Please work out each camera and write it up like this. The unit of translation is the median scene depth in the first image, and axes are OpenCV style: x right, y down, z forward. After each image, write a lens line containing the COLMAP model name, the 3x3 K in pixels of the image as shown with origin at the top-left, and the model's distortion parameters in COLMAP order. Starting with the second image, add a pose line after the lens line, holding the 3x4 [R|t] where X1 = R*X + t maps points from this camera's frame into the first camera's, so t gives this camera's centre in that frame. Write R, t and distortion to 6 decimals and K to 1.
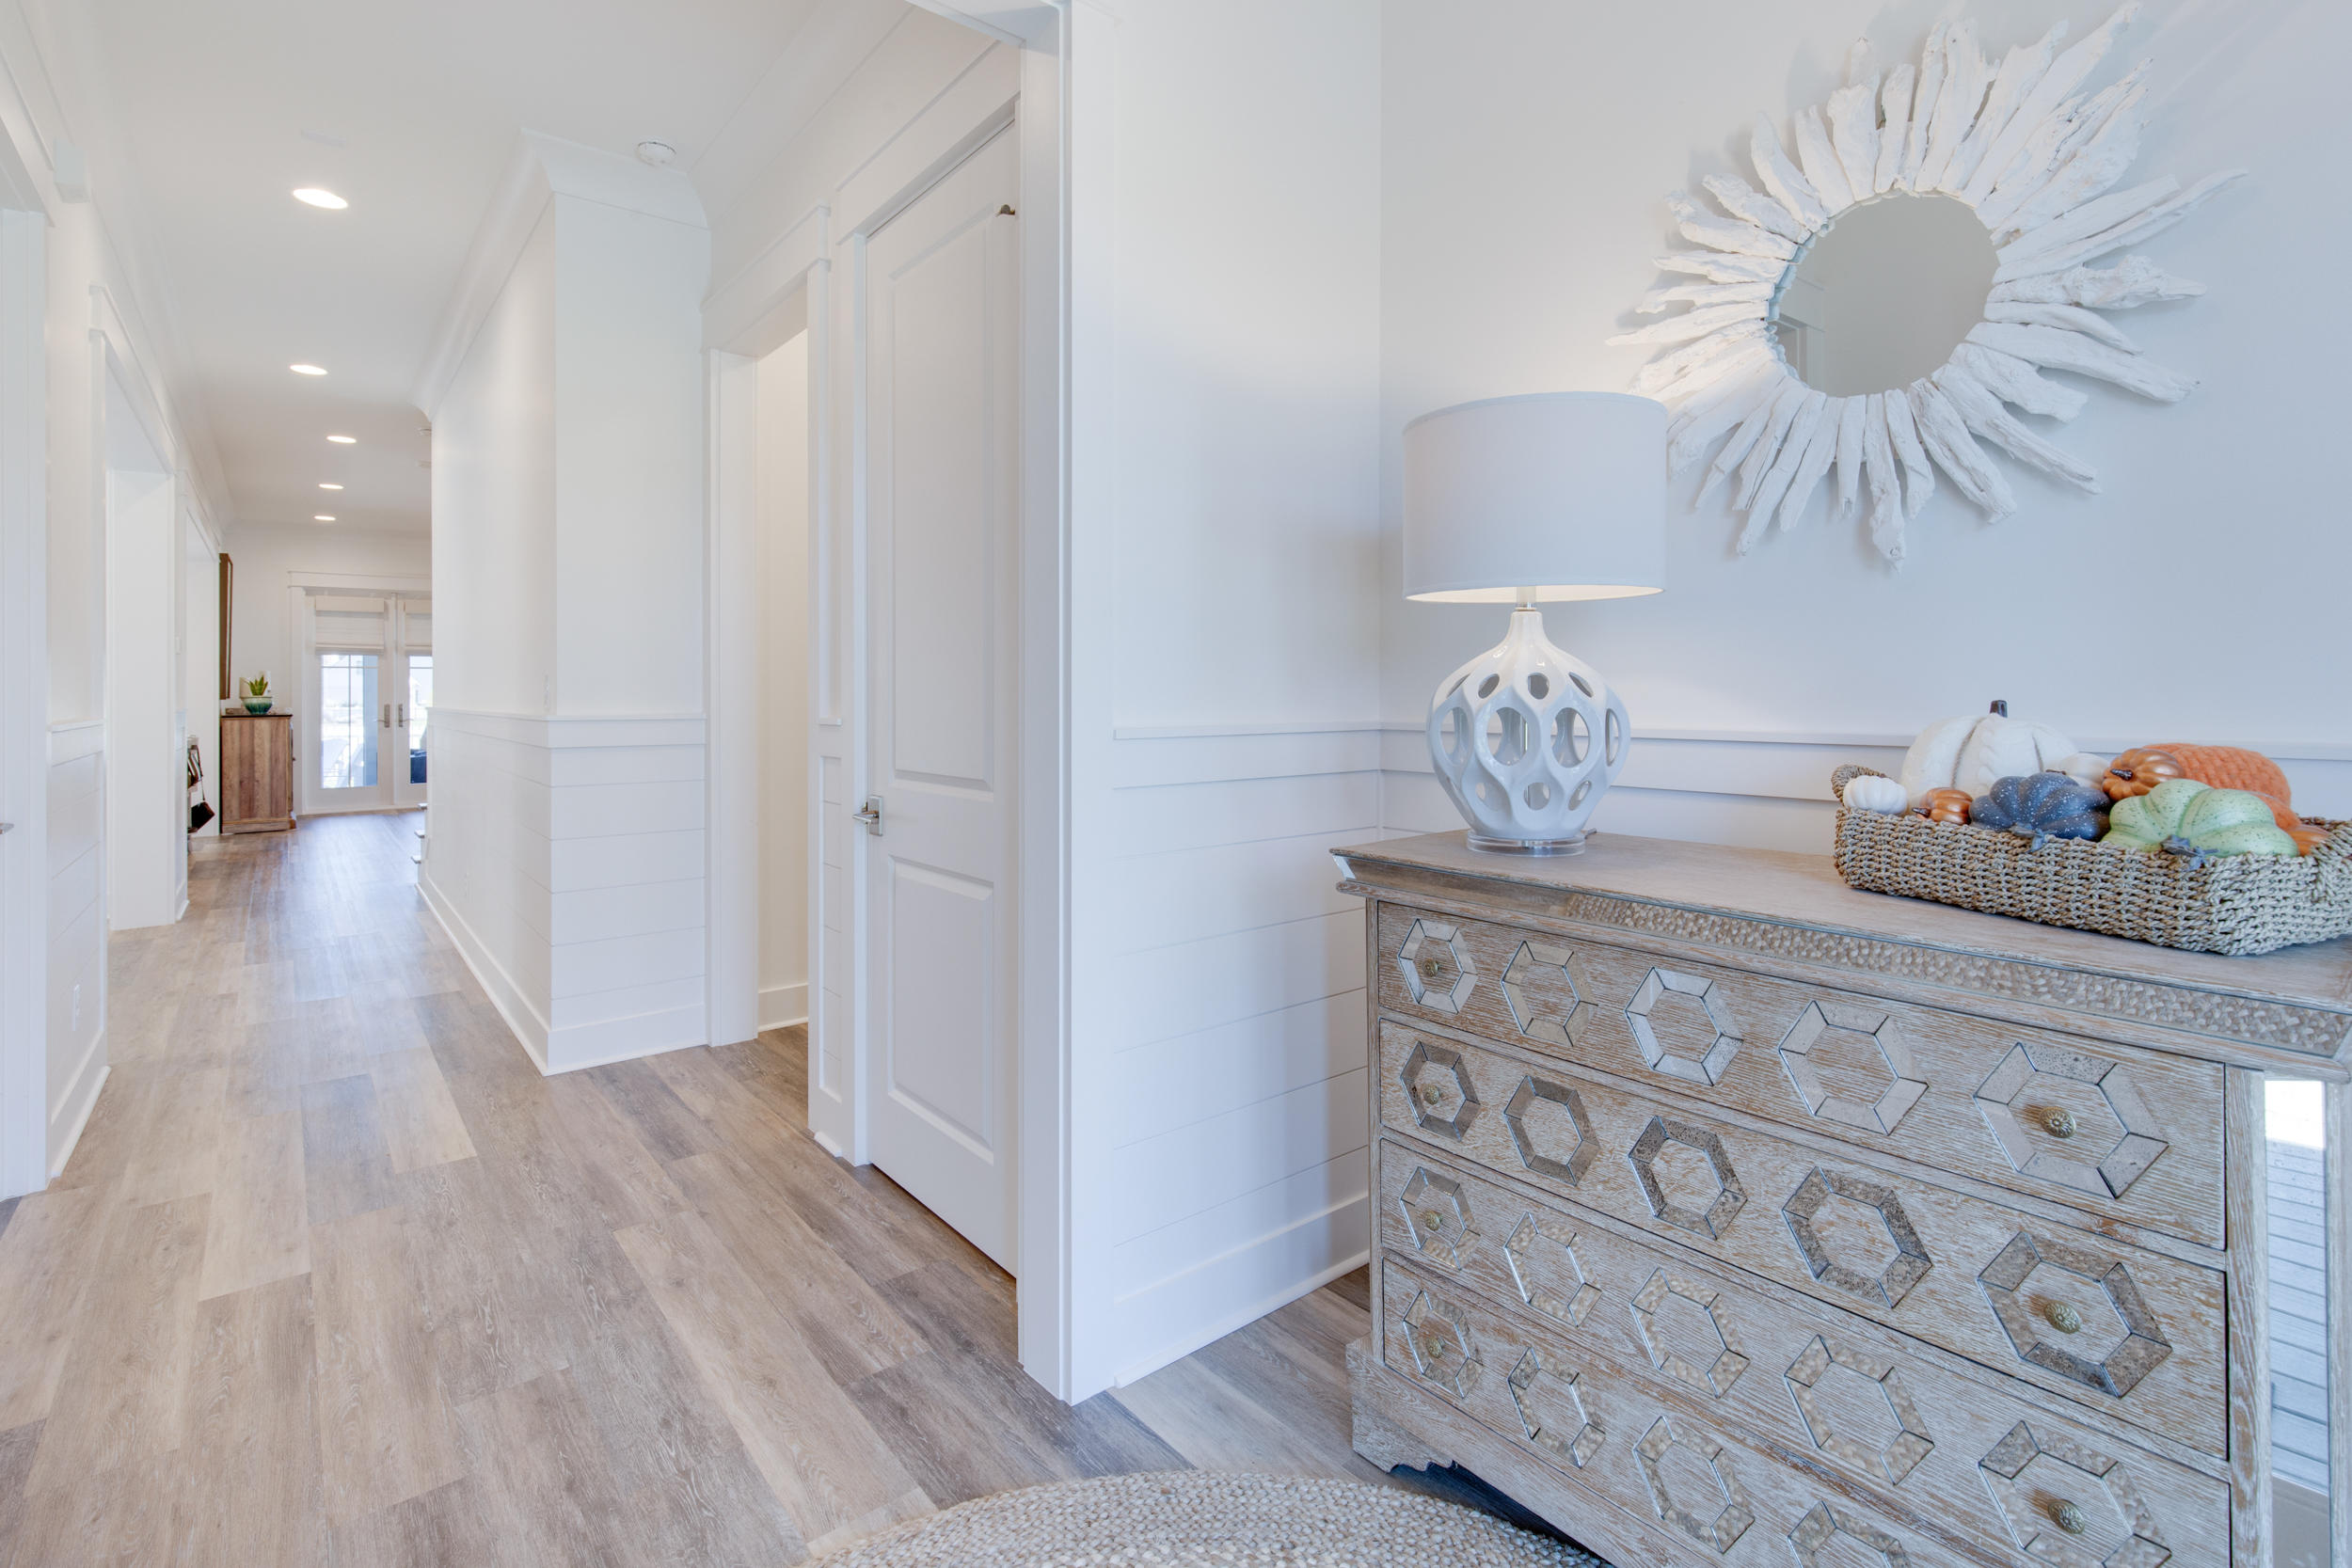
lens RADIAL K [[1074.7, 0, 1153.9], [0, 1074.7, 676.5], [0, 0, 1]] dist [0.013166, -0.001525]
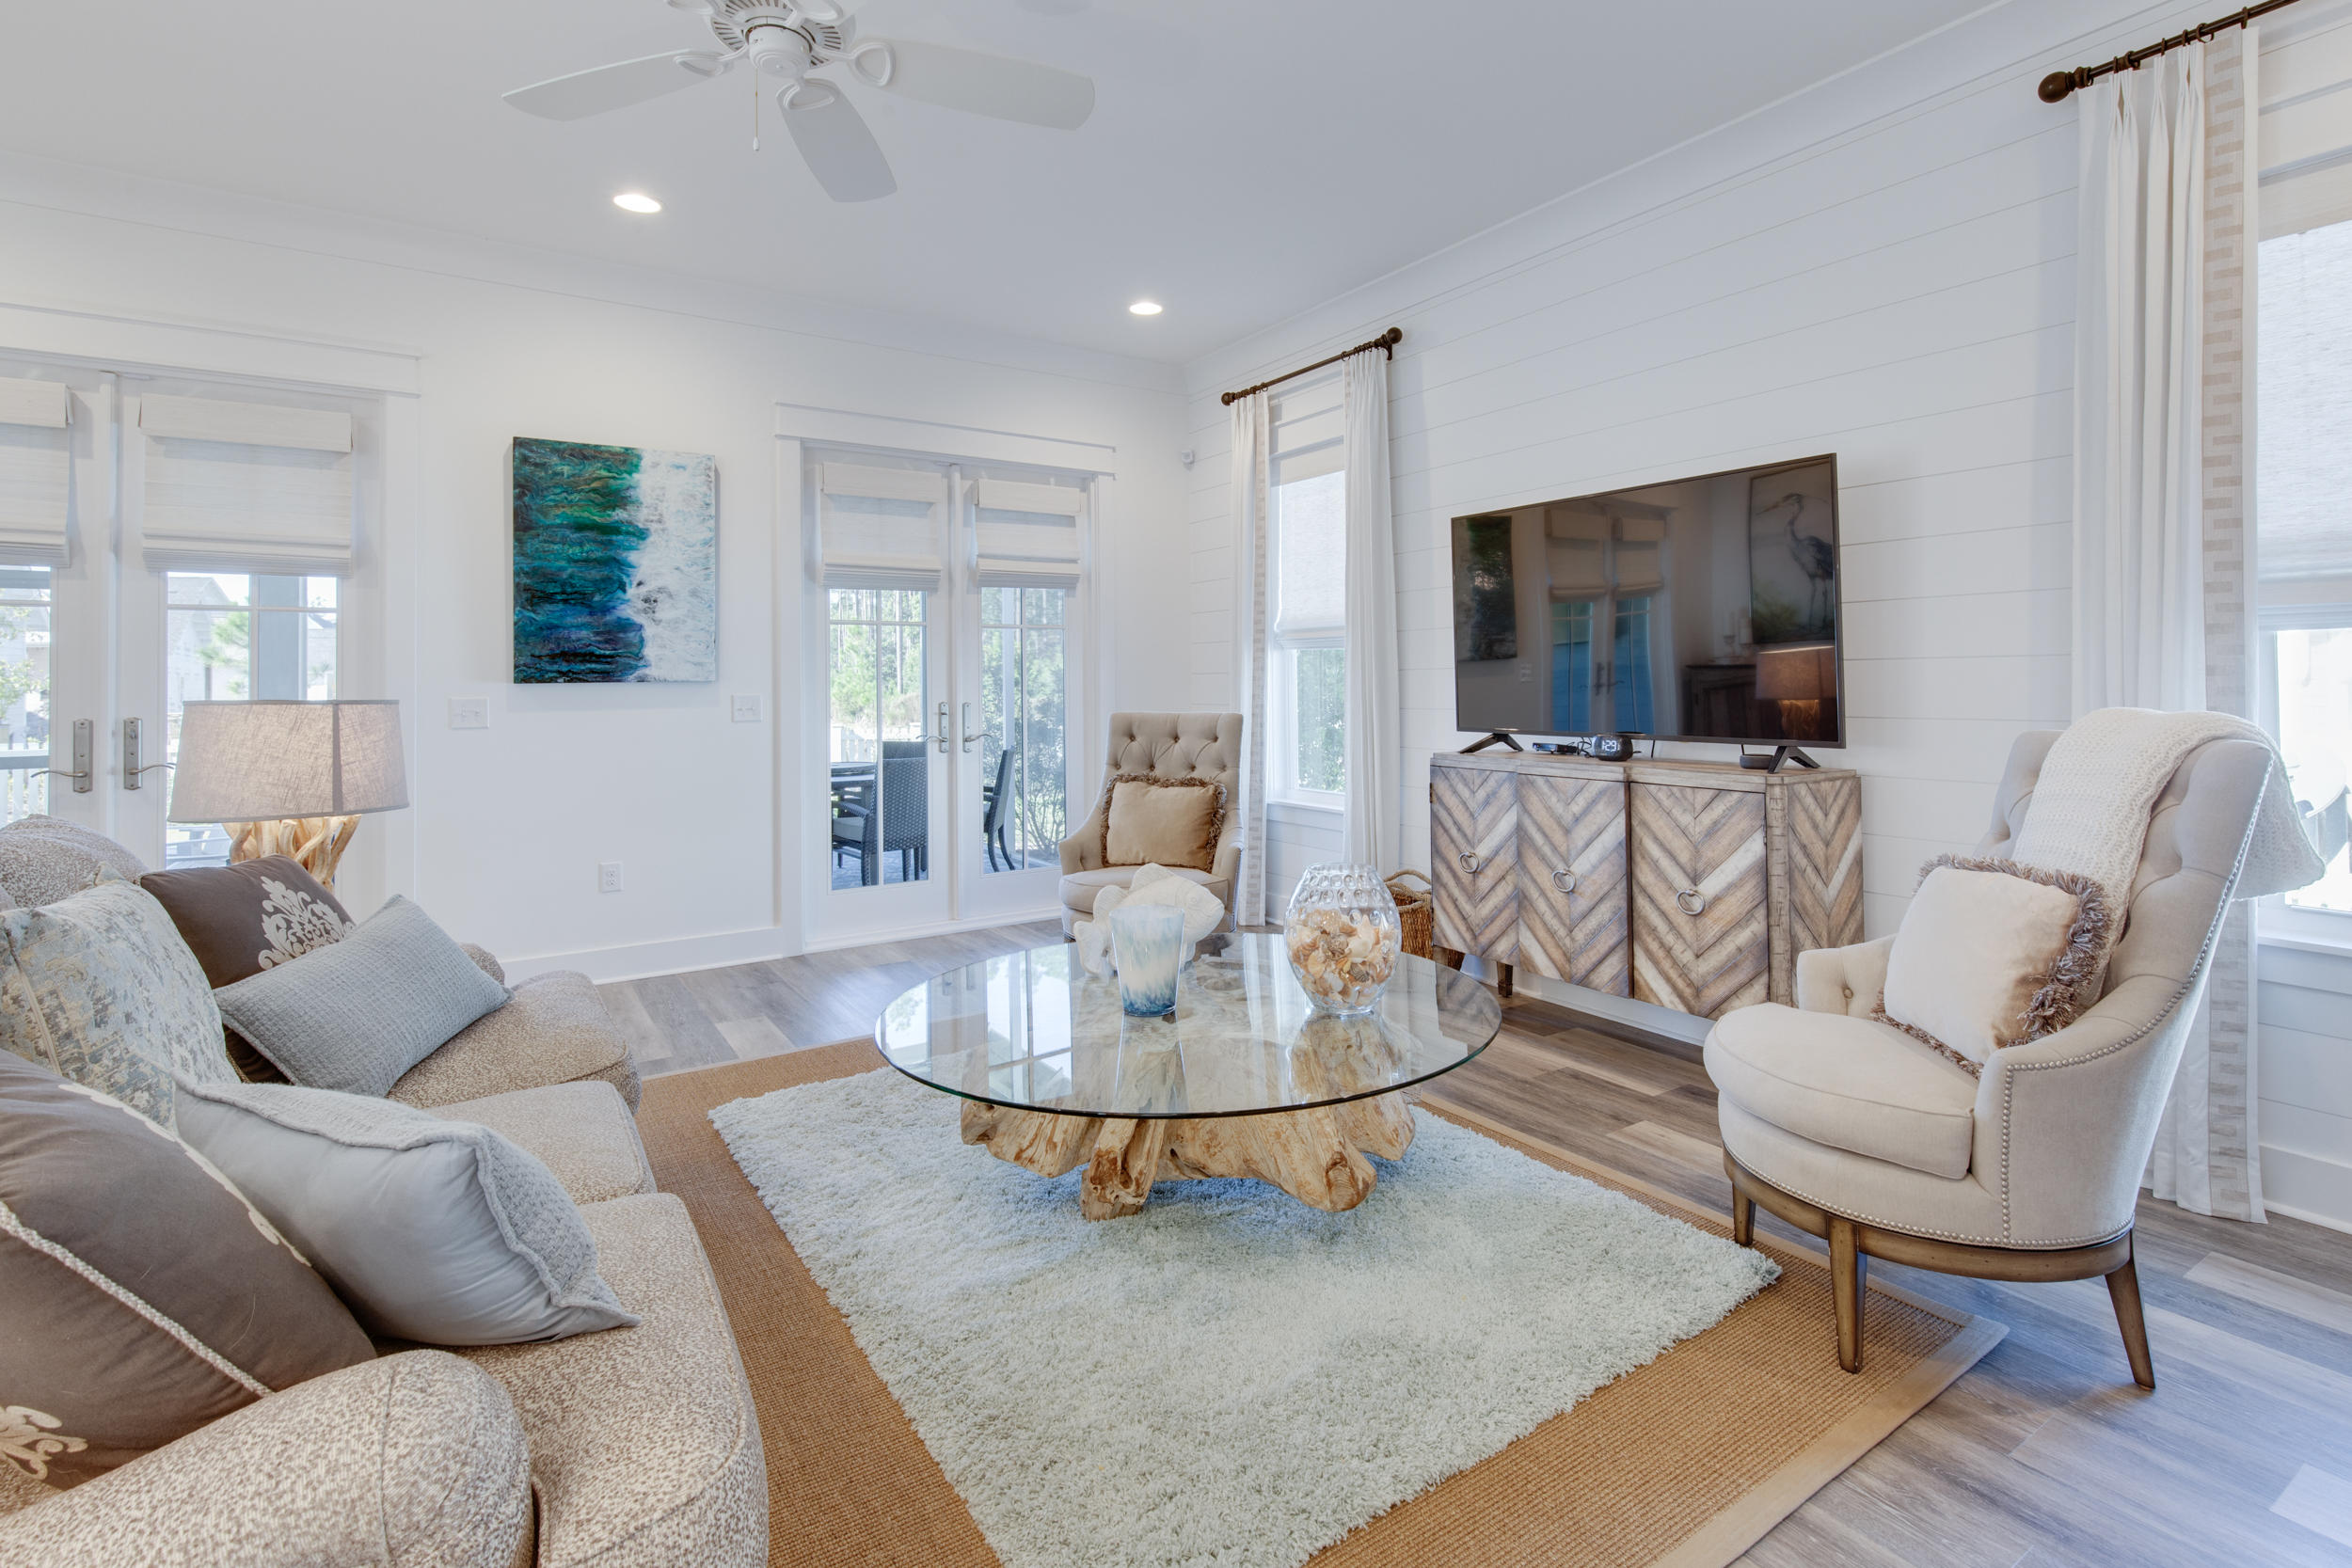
lens RADIAL K [[1095.5, 0, 1213.4], [0, 1095.5, 674.4], [0, 0, 1]] dist [0.008592, 0.000254]
pose [[0.997385, 0.000413, -0.072269, -0.413966], [0.000261, 0.999956, 0.009326, 0.011124], [0.072270, -0.009321, 0.997342, 0.816198]]
